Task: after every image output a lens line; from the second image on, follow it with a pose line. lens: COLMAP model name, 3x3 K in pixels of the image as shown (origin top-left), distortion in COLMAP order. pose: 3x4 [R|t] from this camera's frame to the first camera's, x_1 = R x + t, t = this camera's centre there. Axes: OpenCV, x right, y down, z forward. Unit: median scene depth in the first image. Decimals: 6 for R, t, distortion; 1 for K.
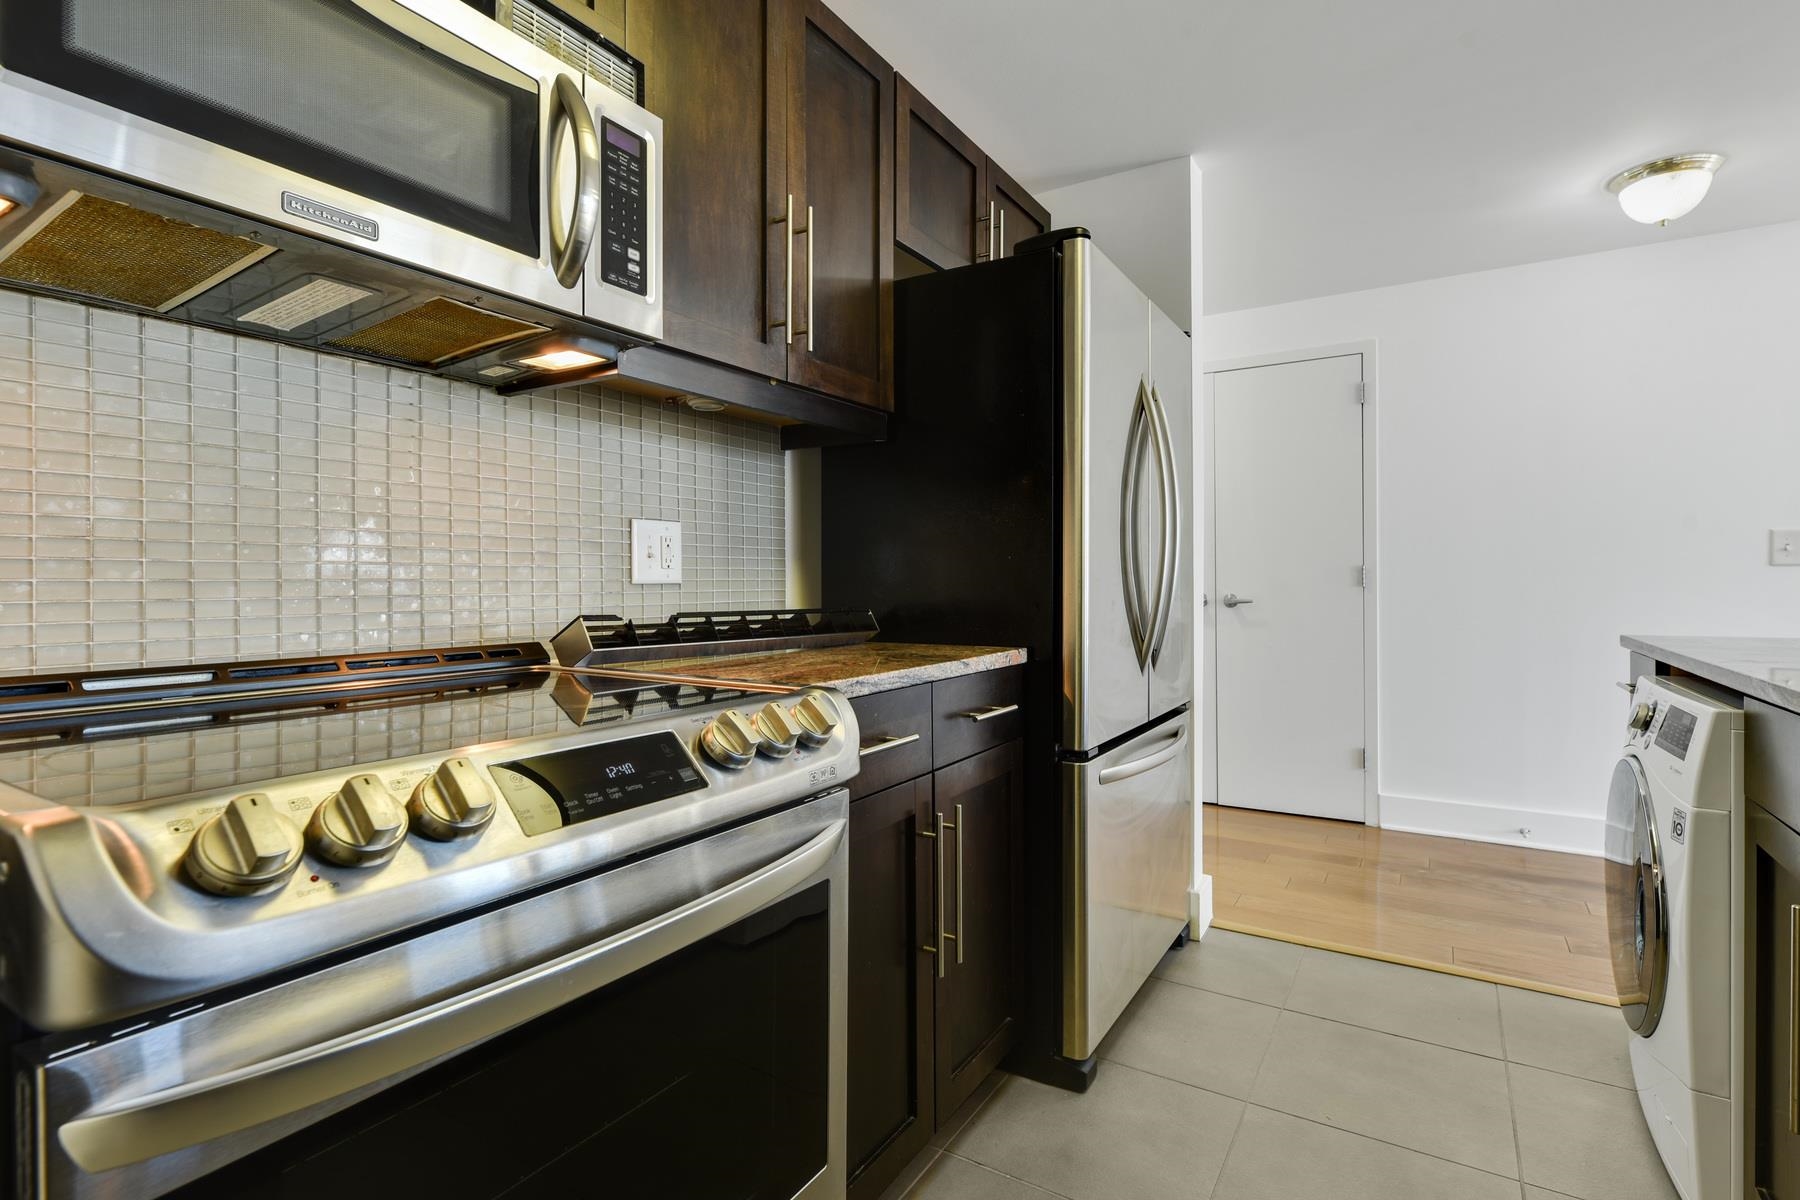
lens RADIAL K [[873.1, 0, 899.1], [0, 873.1, 591.4], [0, 0, 1]] dist [0.002526, 0.000543]
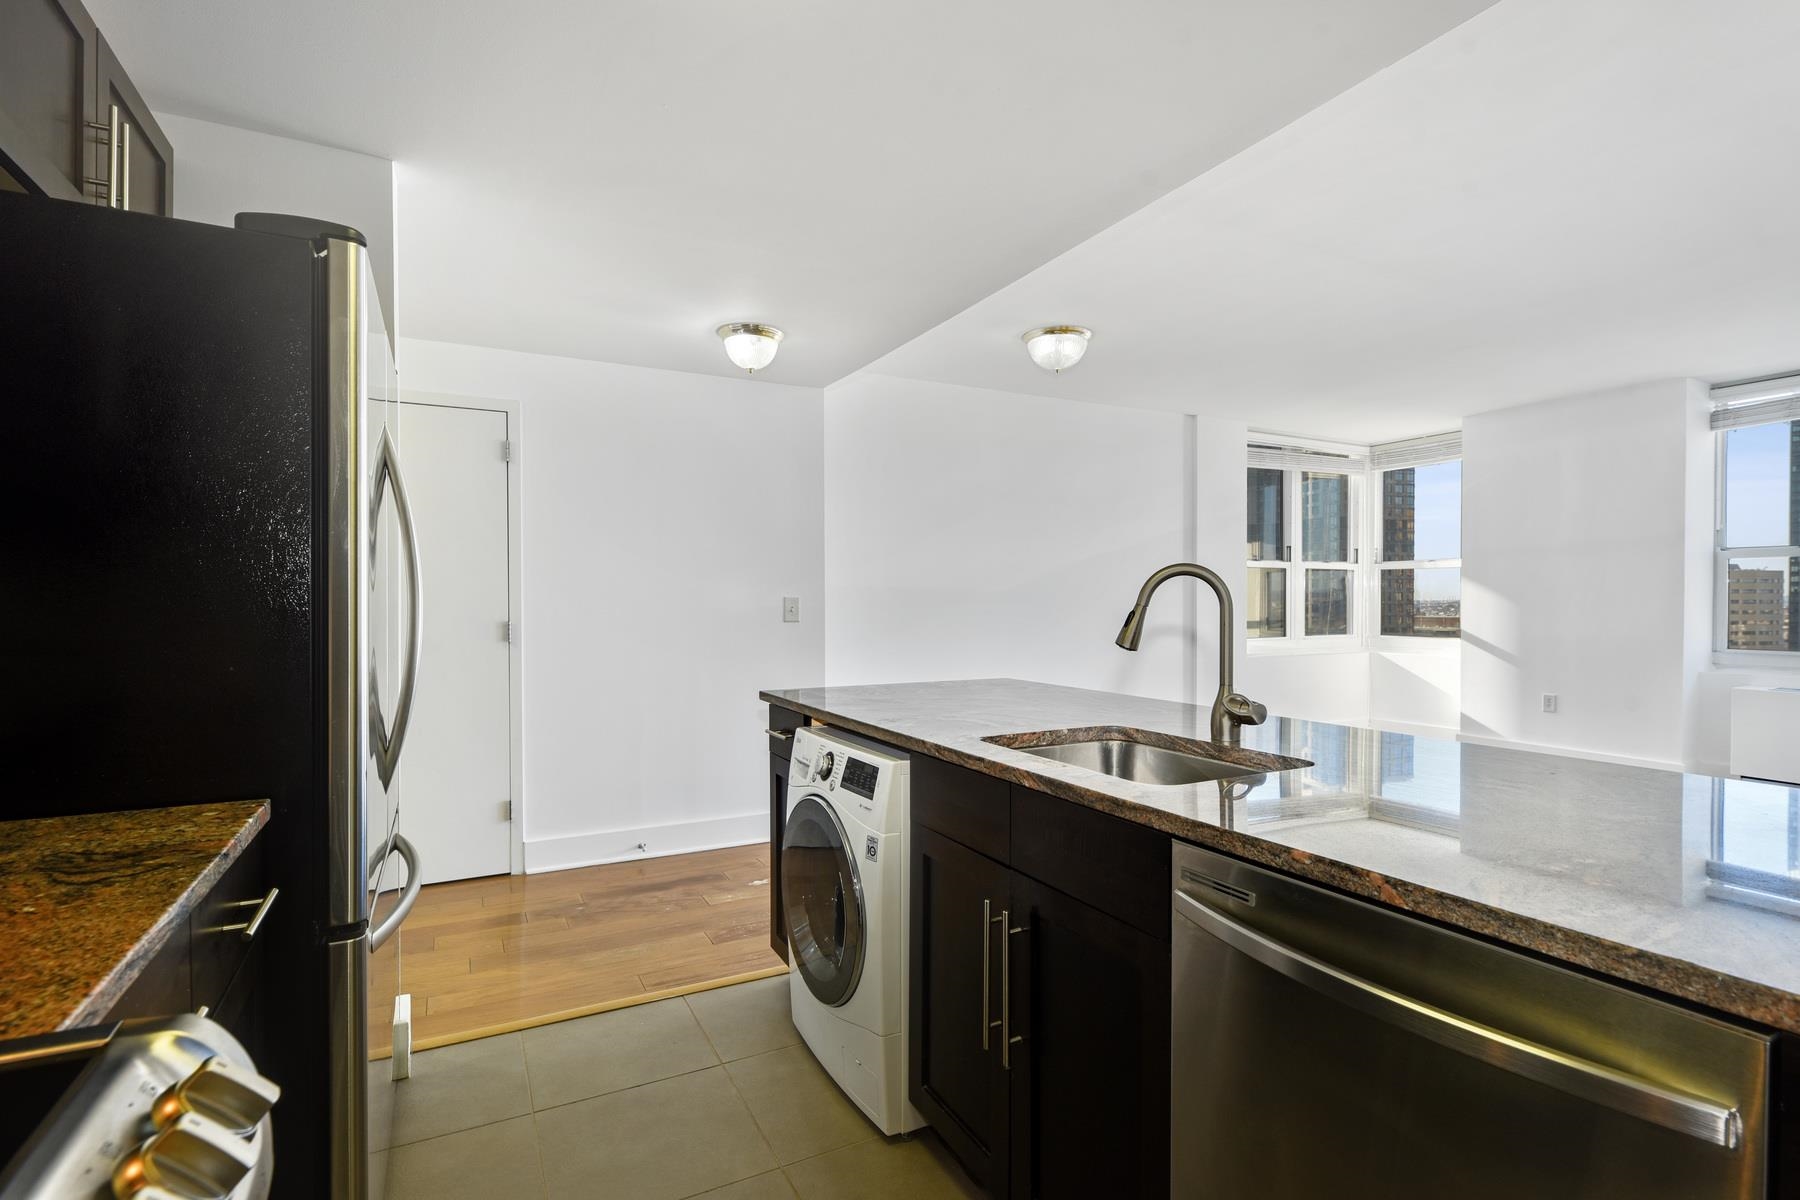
lens RADIAL K [[851.4, 0, 893.8], [0, 851.4, 610.0], [0, 0, 1]] dist [0.000382, -0.000307]
pose [[0.506491, -0.006398, 0.862221, -0.130906], [0.005246, 0.999977, 0.004339, -0.060463], [-0.862229, 0.002325, 0.506513, 0.154088]]
